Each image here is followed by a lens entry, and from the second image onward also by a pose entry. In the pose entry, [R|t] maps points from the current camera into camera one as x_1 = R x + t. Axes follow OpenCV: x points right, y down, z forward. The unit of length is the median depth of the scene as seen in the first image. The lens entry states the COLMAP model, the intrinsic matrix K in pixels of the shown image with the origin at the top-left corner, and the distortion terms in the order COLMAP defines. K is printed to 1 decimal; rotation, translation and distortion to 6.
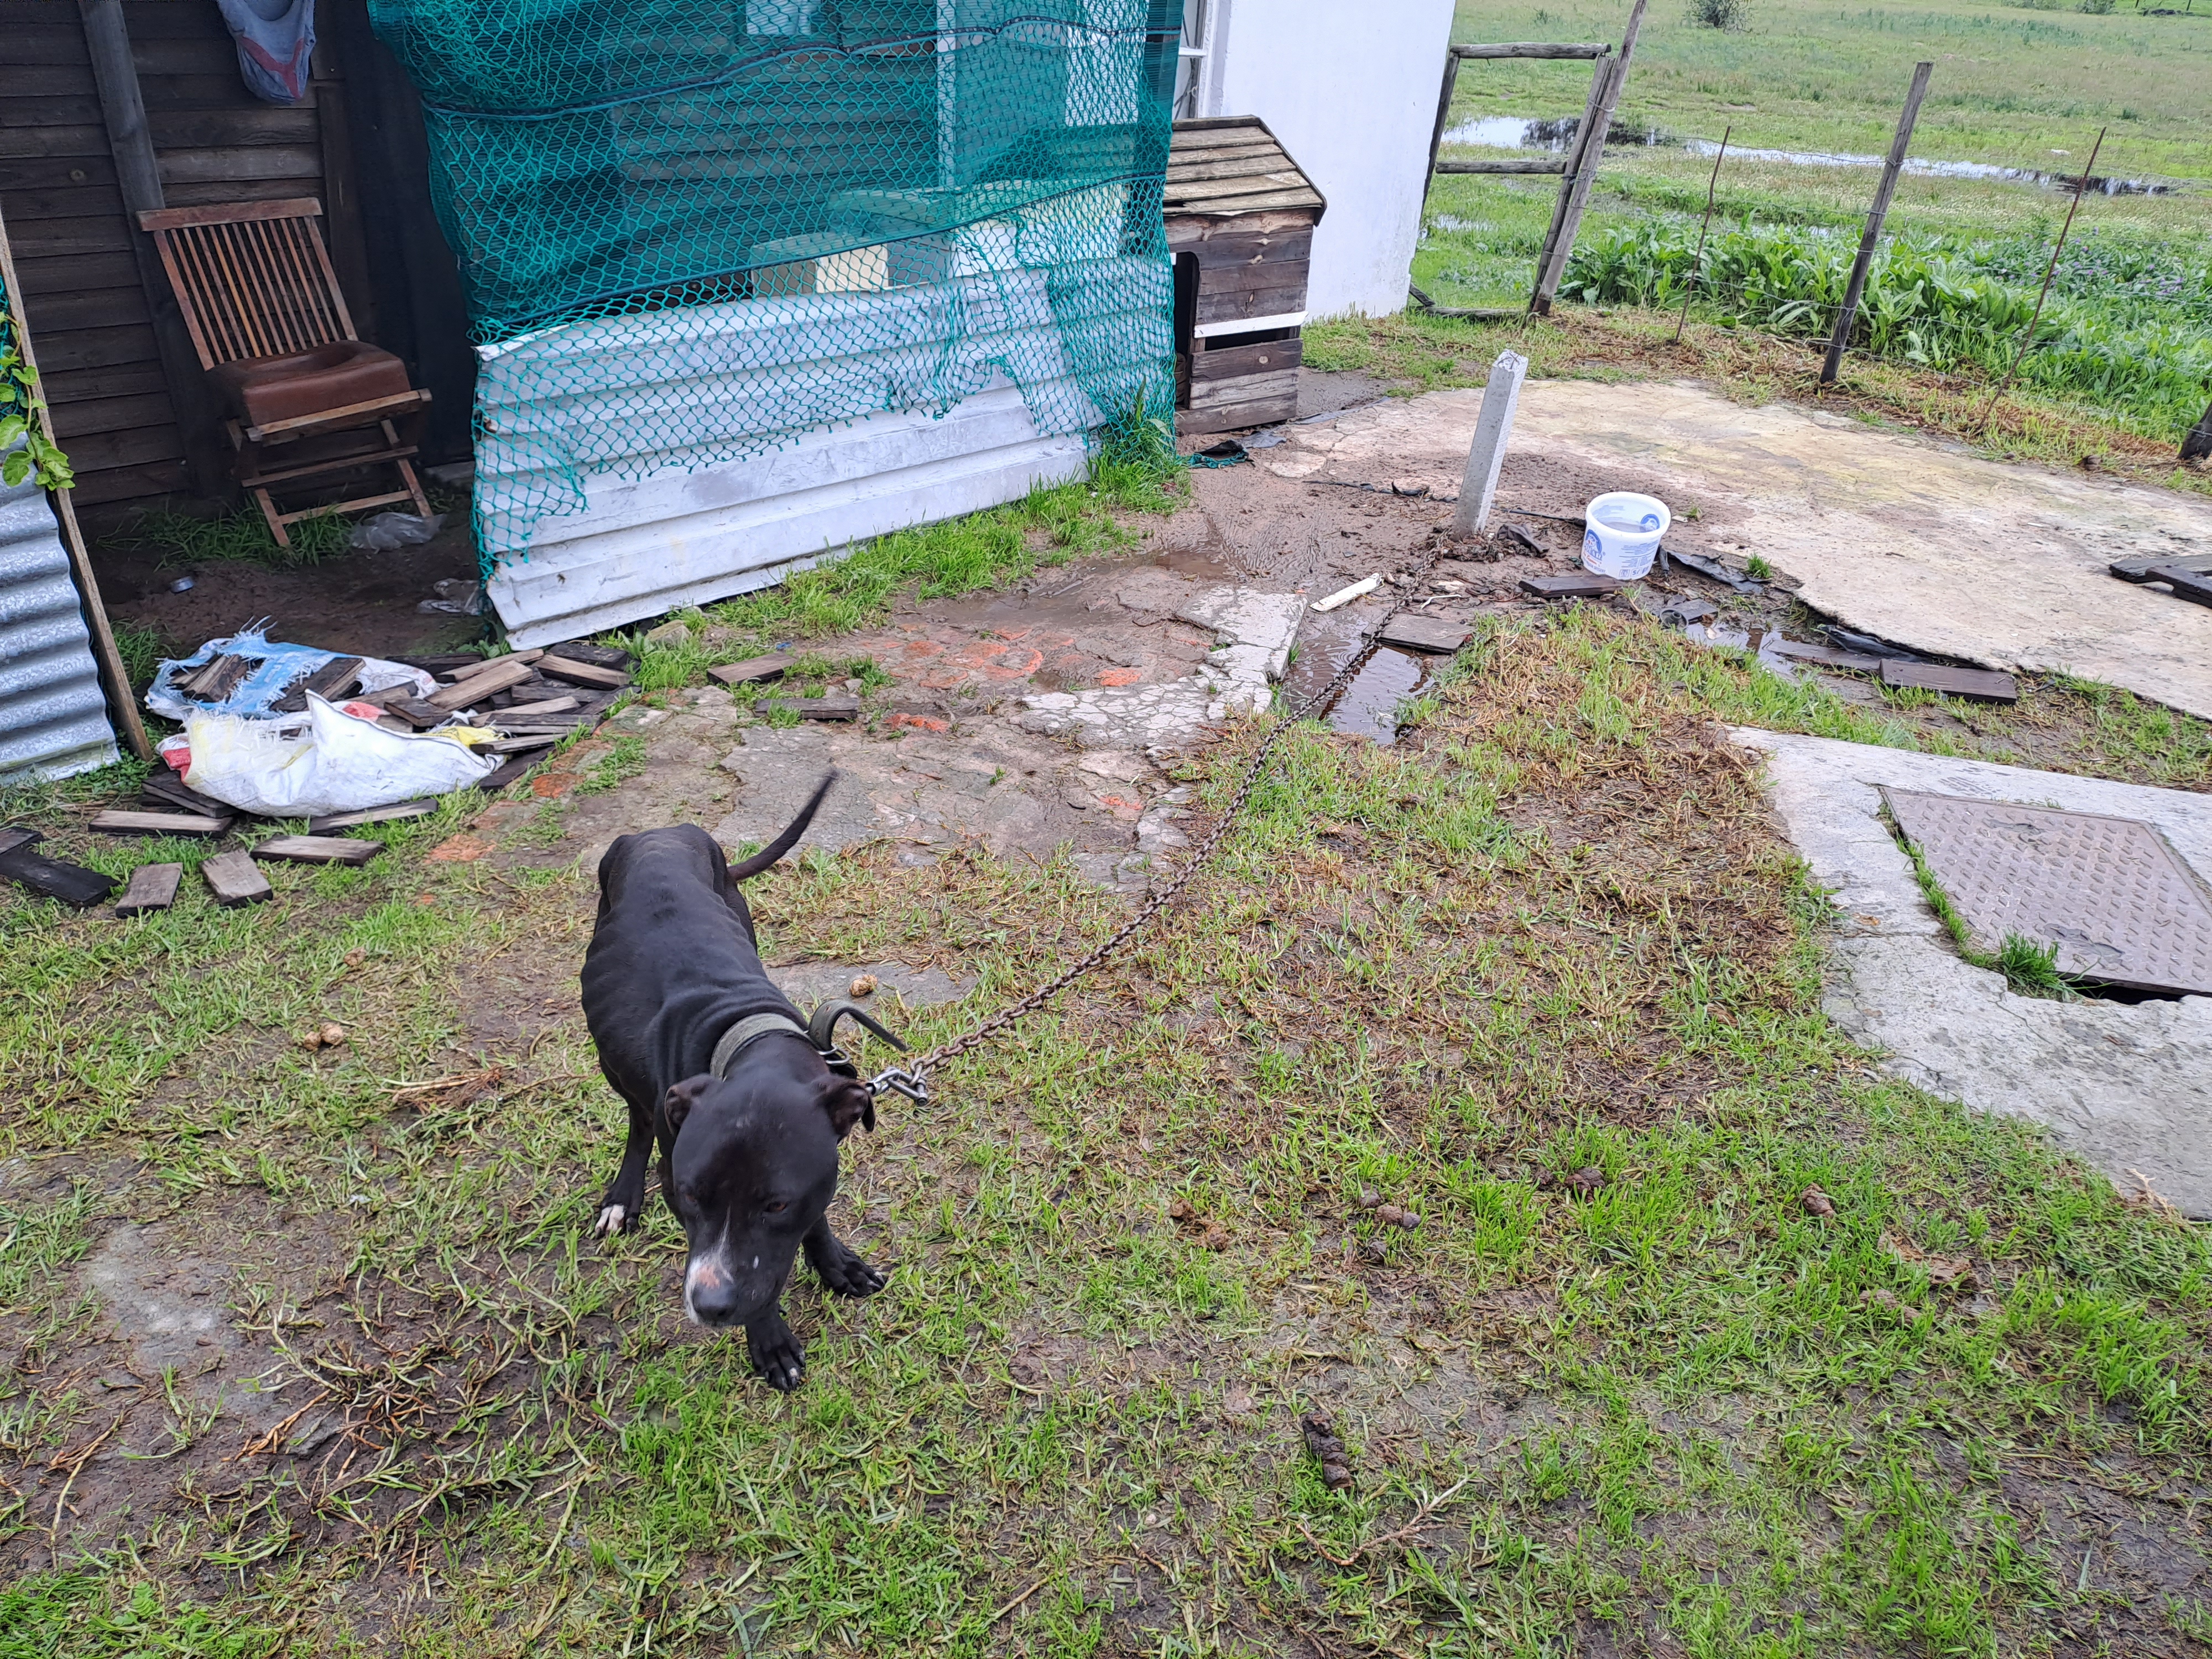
lens RADIAL K [[1598.5, 0, 1085.9], [0, 1598.5, 844.6], [0, 0, 1]] dist [0.075761, -0.075088]
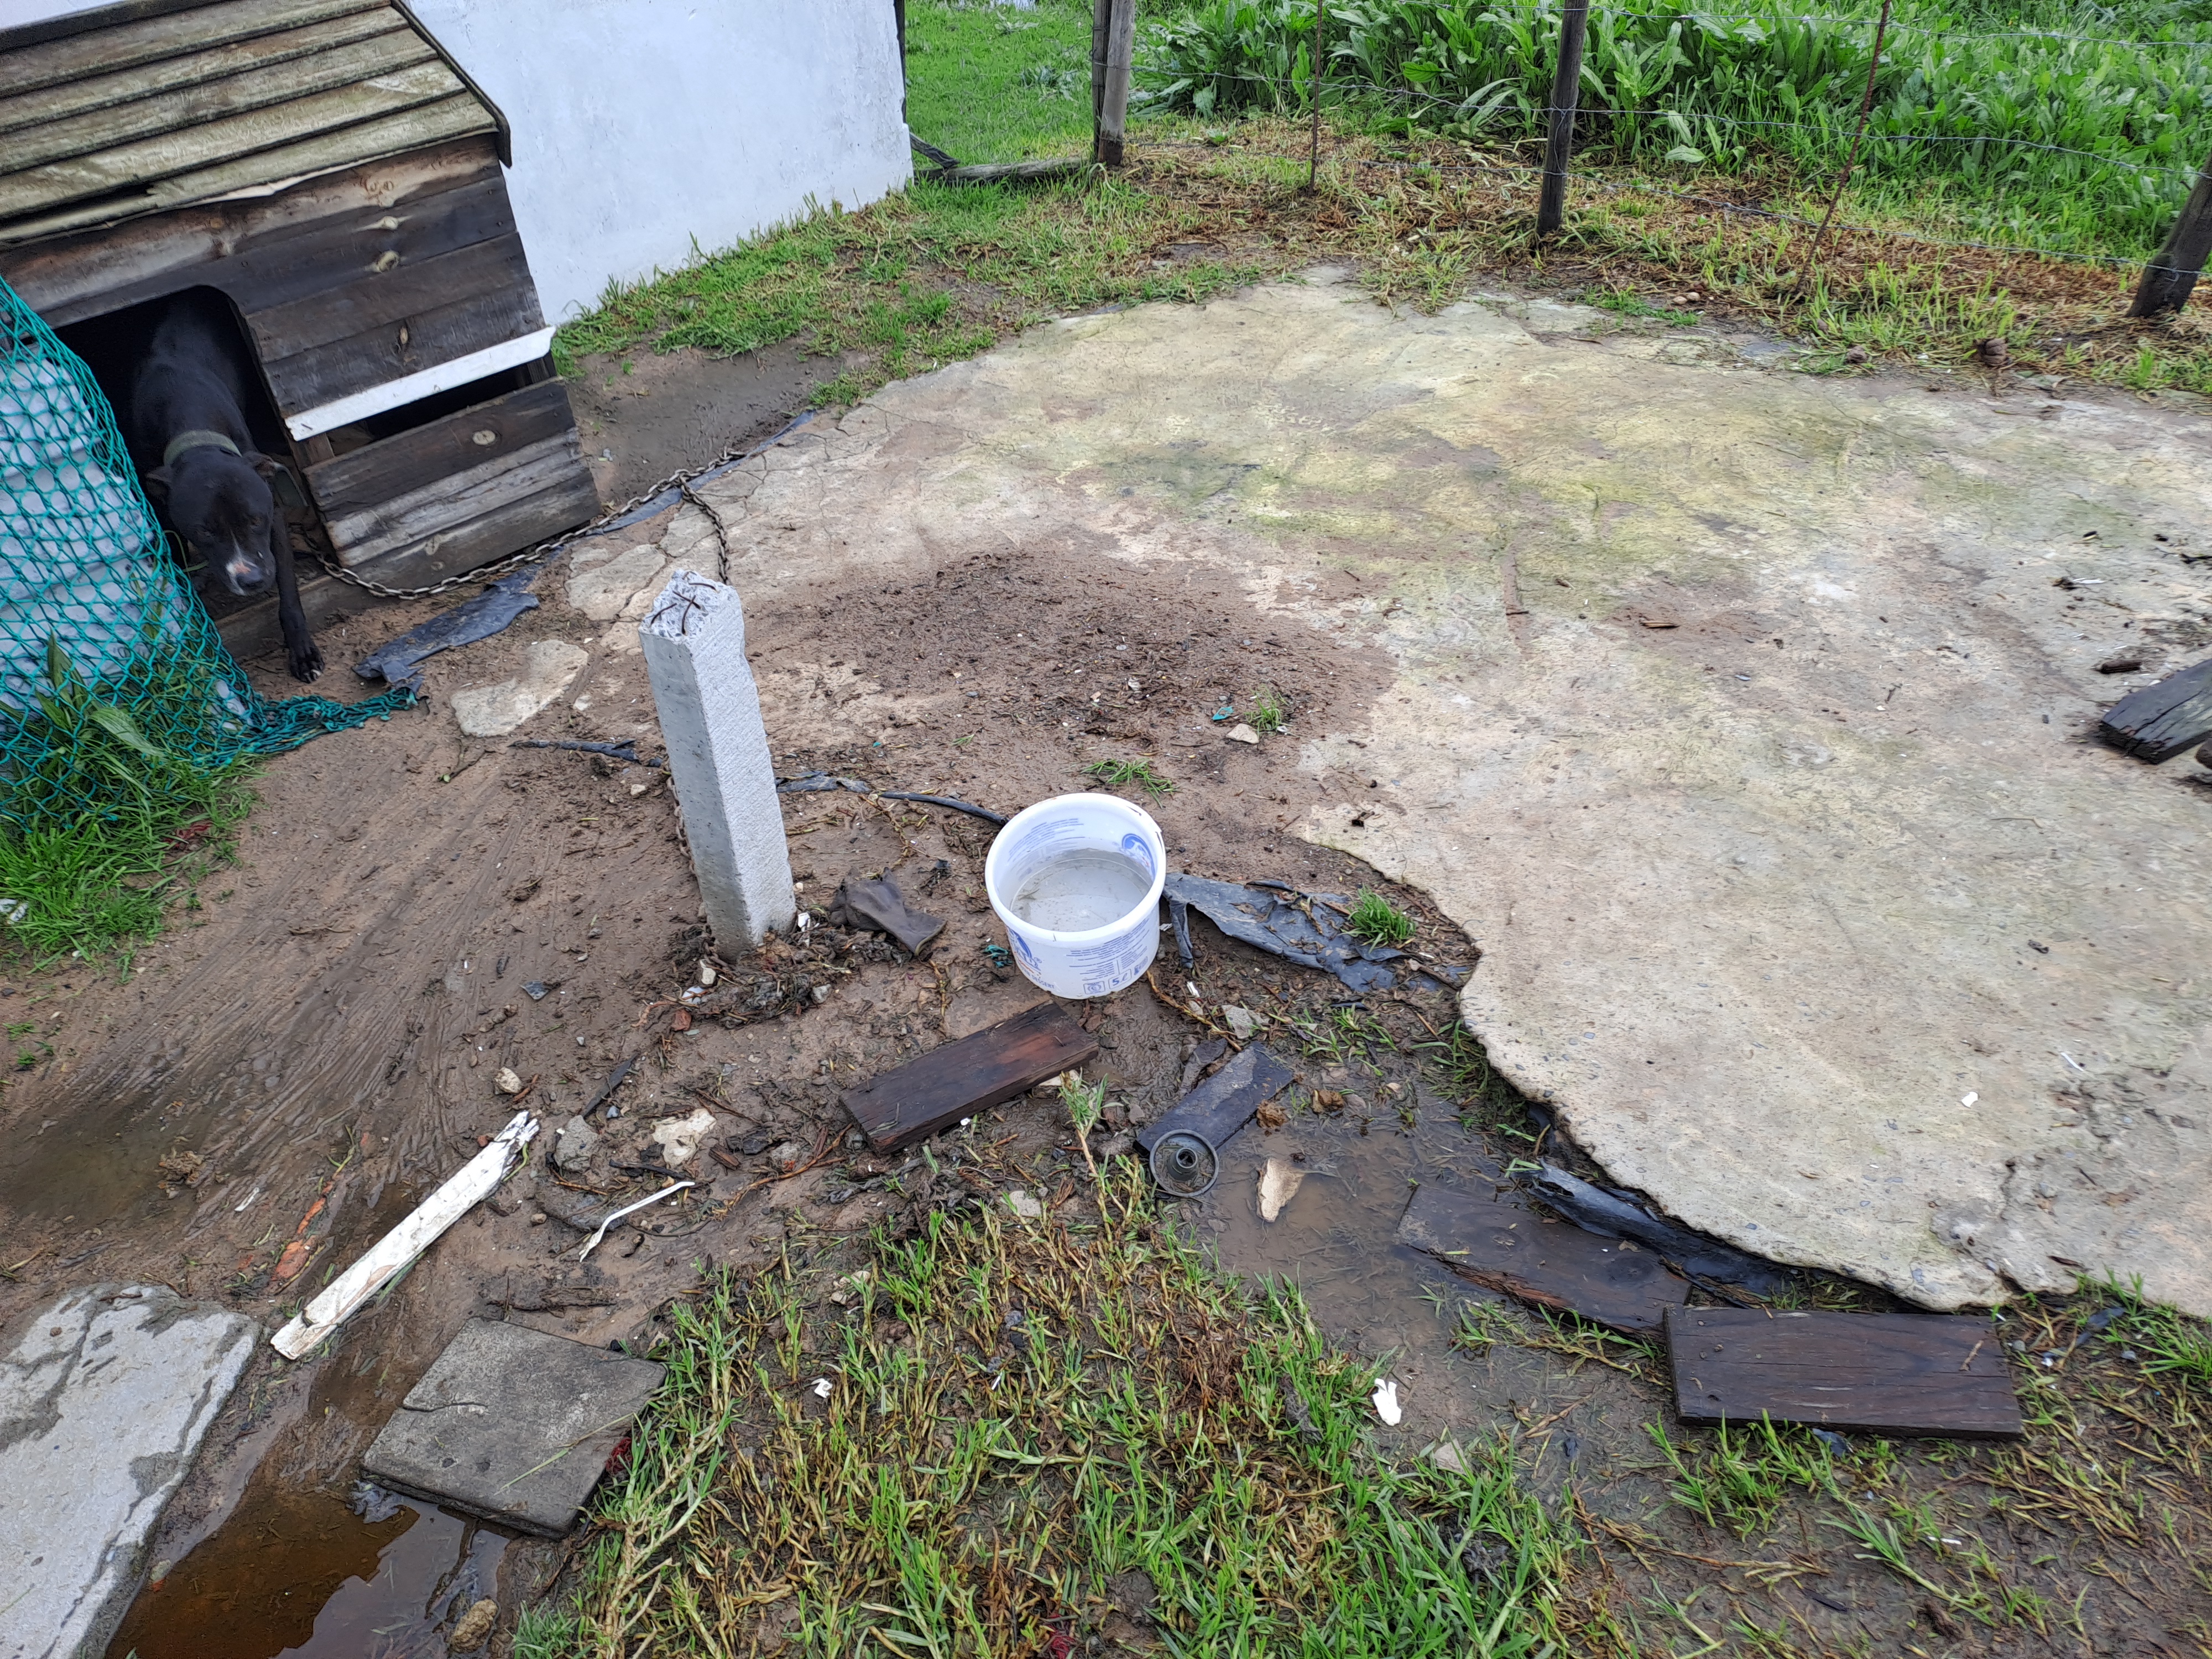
lens RADIAL K [[1598.5, 0, 1074.8], [0, 1598.5, 852.4], [0, 0, 1]] dist [0.075761, -0.075088]
pose [[0.981105, -0.187398, 0.048112, 0.265656], [0.178718, 0.973059, 0.145655, -0.228060], [-0.074111, -0.134304, 0.988165, 0.481733]]
